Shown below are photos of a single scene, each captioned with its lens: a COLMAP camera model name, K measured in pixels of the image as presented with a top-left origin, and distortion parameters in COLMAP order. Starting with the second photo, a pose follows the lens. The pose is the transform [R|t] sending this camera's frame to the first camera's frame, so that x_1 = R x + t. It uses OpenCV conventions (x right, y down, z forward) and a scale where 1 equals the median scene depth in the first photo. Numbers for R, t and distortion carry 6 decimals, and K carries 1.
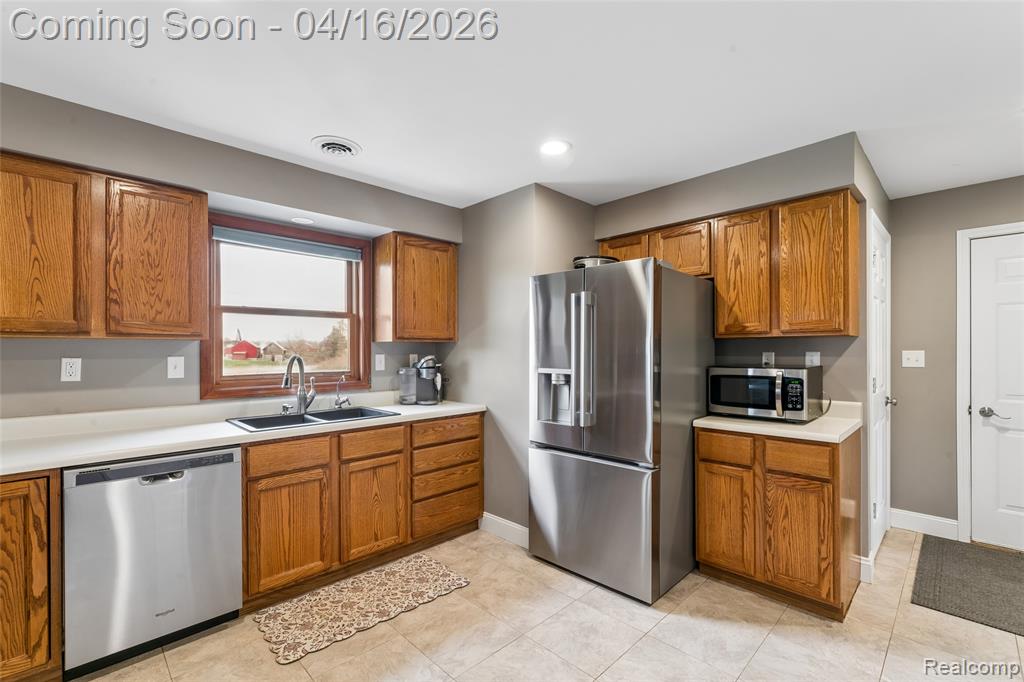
lens RADIAL K [[447.6, 0, 517.2], [0, 447.6, 351.6], [0, 0, 1]] dist [-0.005680, -0.000248]
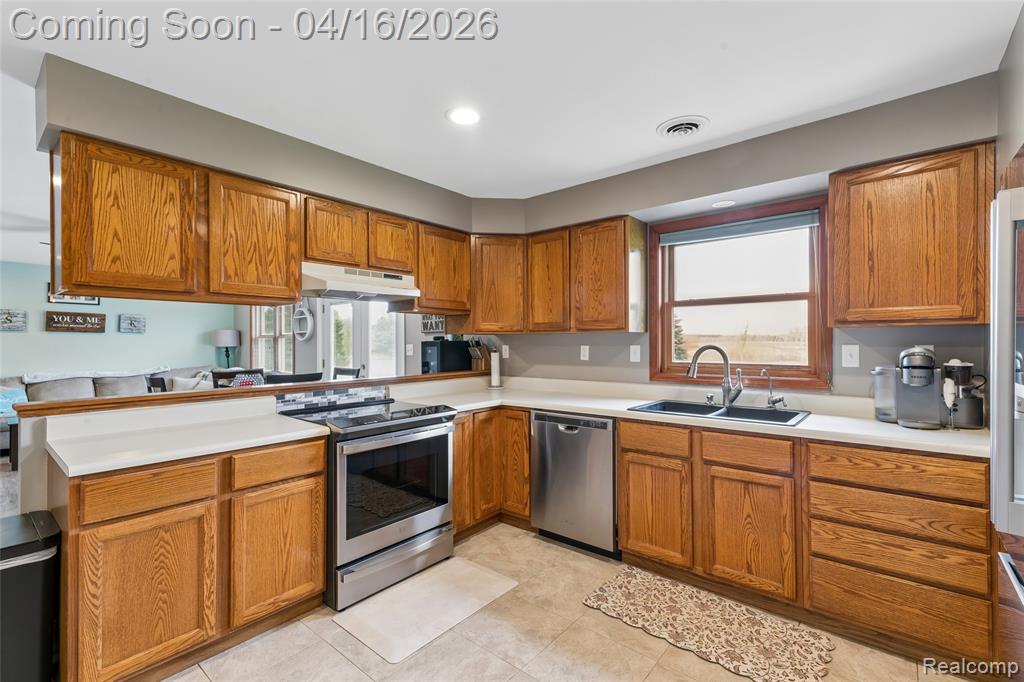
lens RADIAL K [[458.1, 0, 512.0], [0, 458.1, 341.0], [0, 0, 1]] dist [0.014330, -0.000127]
pose [[0.081714, 0.000492, -0.996656, 0.496774], [0.002856, 0.999996, 0.000728, -0.002714], [0.996652, -0.002906, 0.081712, 0.505986]]
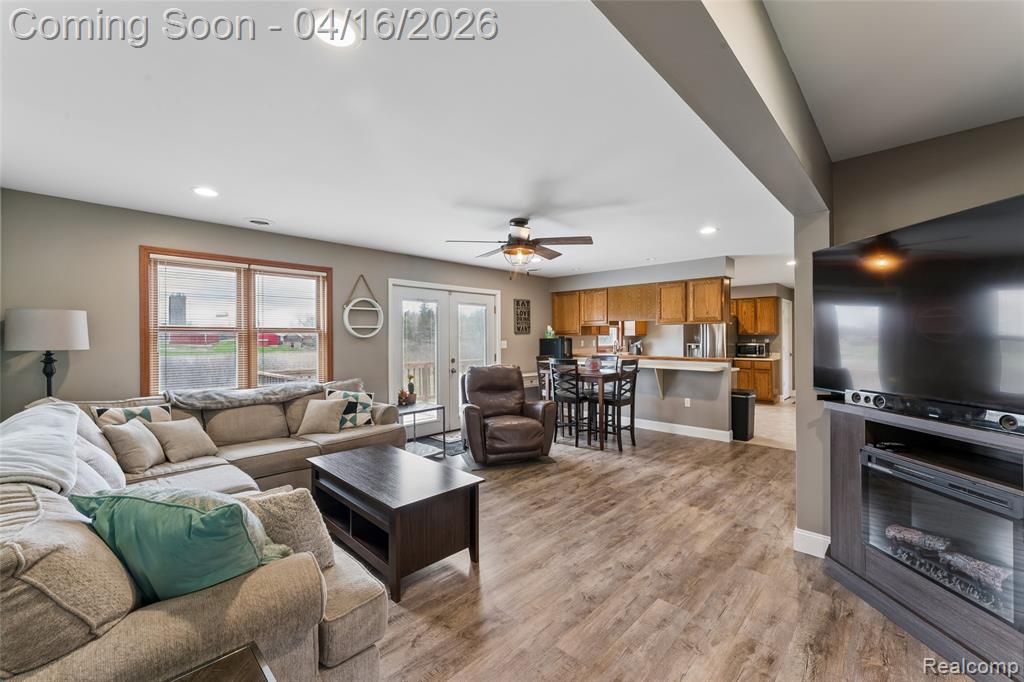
lens RADIAL K [[411.2, 0, 514.4], [0, 411.2, 335.8], [0, 0, 1]] dist [-0.000197, 0.000195]
pose [[0.999767, -0.000519, 0.021584, -1.402572], [0.000679, 0.999972, -0.007388, -0.000392], [-0.021580, 0.007401, 0.999740, -2.208022]]
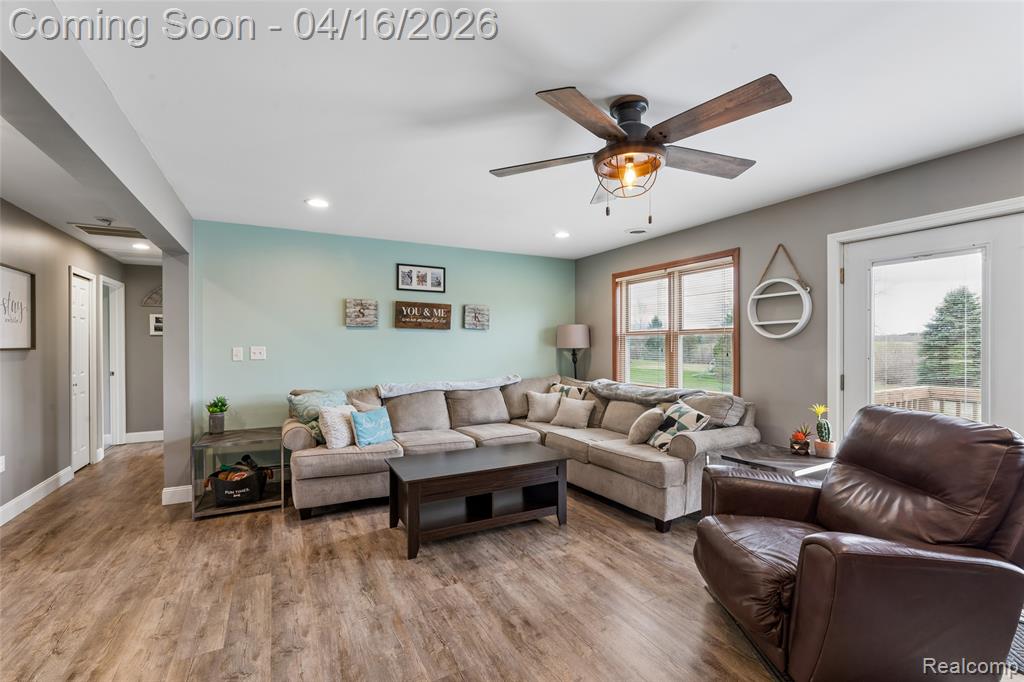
lens RADIAL K [[447.8, 0, 512.0], [0, 447.8, 341.0], [0, 0, 1]] dist [-0.001577, -0.000185]
pose [[-0.291553, 0.000199, -0.956555, -0.549633], [0.003948, 0.999992, -0.000995, -0.001958], [0.956546, -0.004066, -0.291552, -0.756609]]
